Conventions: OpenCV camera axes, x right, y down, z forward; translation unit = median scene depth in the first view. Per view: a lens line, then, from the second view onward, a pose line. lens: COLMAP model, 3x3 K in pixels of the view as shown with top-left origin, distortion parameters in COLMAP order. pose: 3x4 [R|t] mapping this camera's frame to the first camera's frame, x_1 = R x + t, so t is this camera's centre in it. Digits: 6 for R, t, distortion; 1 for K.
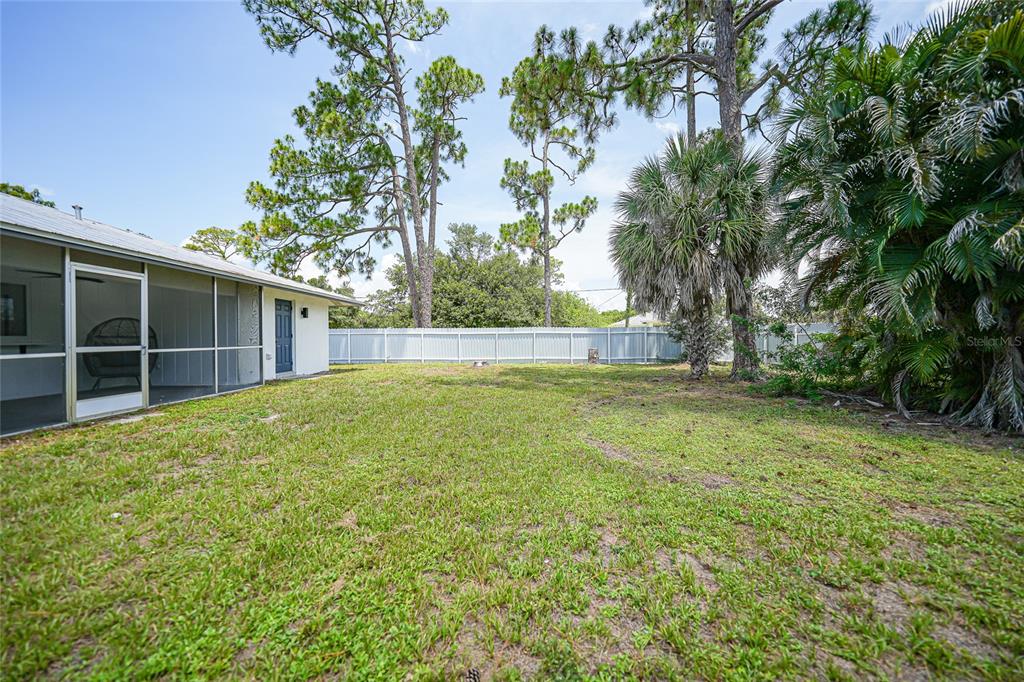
lens RADIAL K [[354.2, 0, 511.9], [0, 354.2, 338.5], [0, 0, 1]] dist [-0.030753, 0.007147]
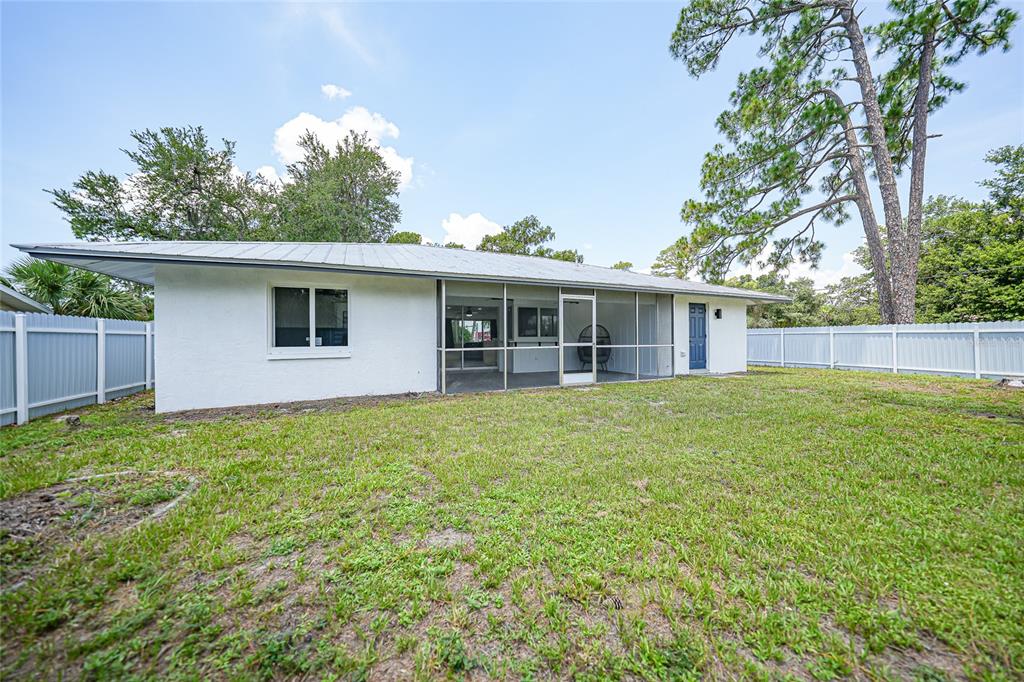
lens RADIAL K [[354.2, 0, 511.9], [0, 354.2, 338.5], [0, 0, 1]] dist [-0.030753, 0.007147]
pose [[0.409552, 0.001531, -0.912286, 0.067683], [-0.002457, 0.999997, 0.000575, 0.000450], [0.912283, 0.002006, 0.409554, 0.008765]]
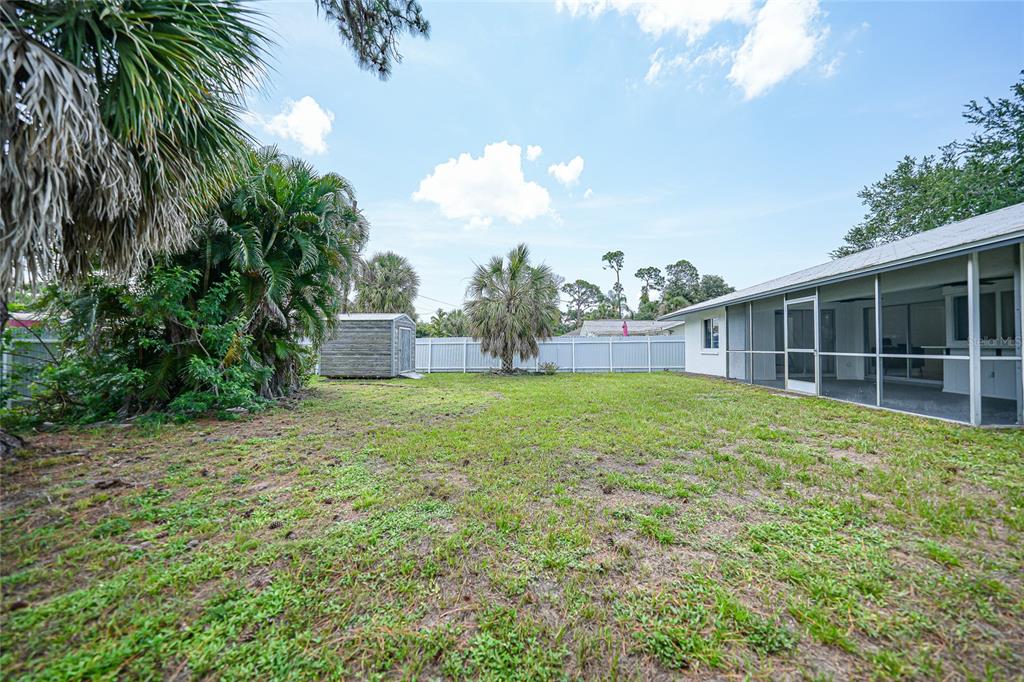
lens RADIAL K [[354.2, 0, 511.9], [0, 354.2, 338.5], [0, 0, 1]] dist [-0.030753, 0.007147]
pose [[-0.997872, 0.012703, 0.063955, 0.005509], [0.011738, 0.999812, -0.015449, -0.004272], [-0.064139, -0.014665, -0.997833, 0.765179]]
